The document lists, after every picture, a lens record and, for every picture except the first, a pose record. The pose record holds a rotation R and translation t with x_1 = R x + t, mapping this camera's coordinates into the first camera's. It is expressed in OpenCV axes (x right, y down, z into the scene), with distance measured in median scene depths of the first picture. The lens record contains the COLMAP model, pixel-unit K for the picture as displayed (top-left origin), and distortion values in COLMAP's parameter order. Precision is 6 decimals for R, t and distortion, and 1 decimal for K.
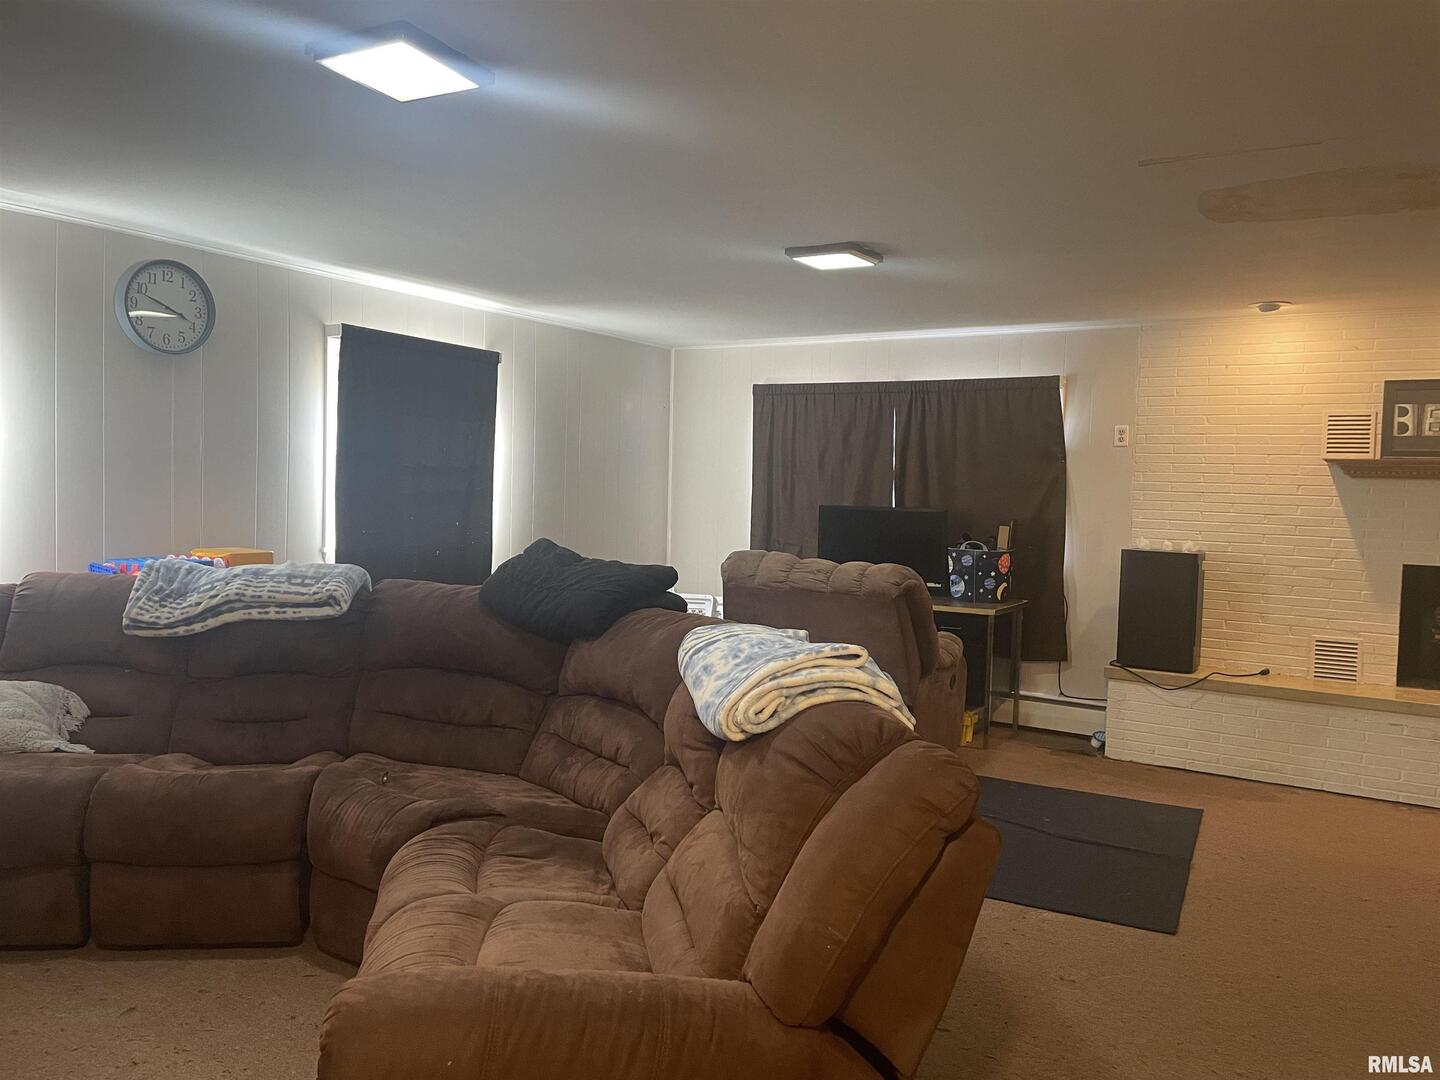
lens RADIAL K [[1095.2, 0, 721.1], [0, 1095.2, 541.5], [0, 0, 1]] dist [0.004640, -0.002587]
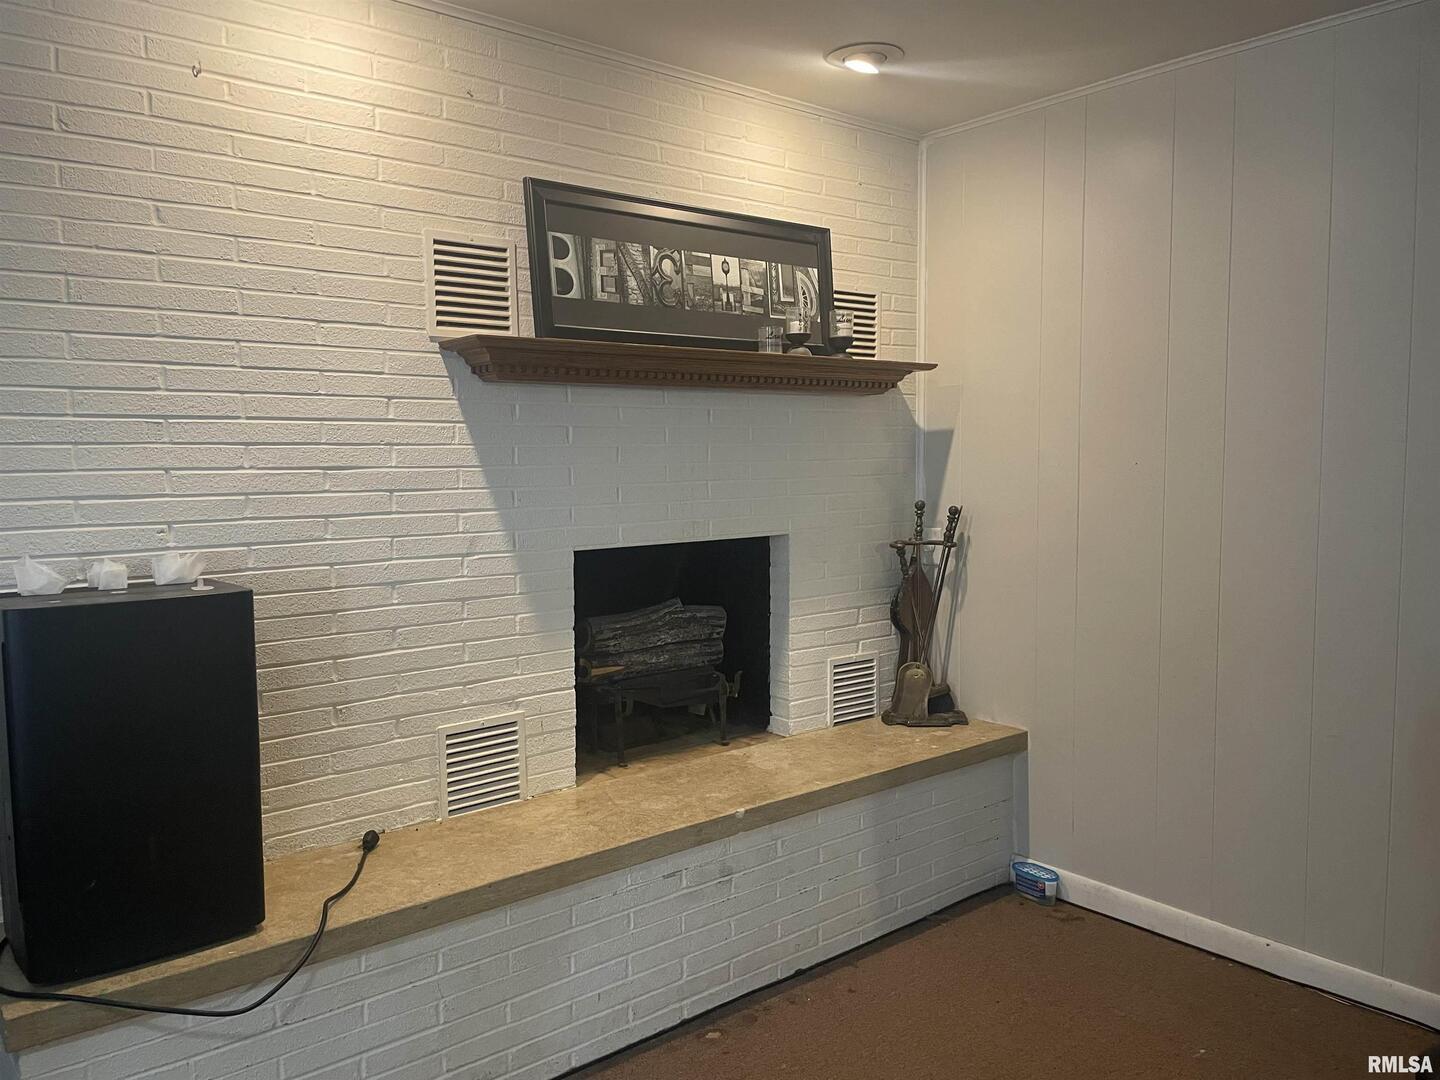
lens RADIAL K [[1095.2, 0, 721.3], [0, 1095.2, 543.1], [0, 0, 1]] dist [0.004640, -0.002587]
pose [[0.284727, -0.125023, 0.950421, 0.150910], [0.052308, 0.992008, 0.114823, -0.038229], [-0.957180, 0.017022, 0.288992, 0.774263]]
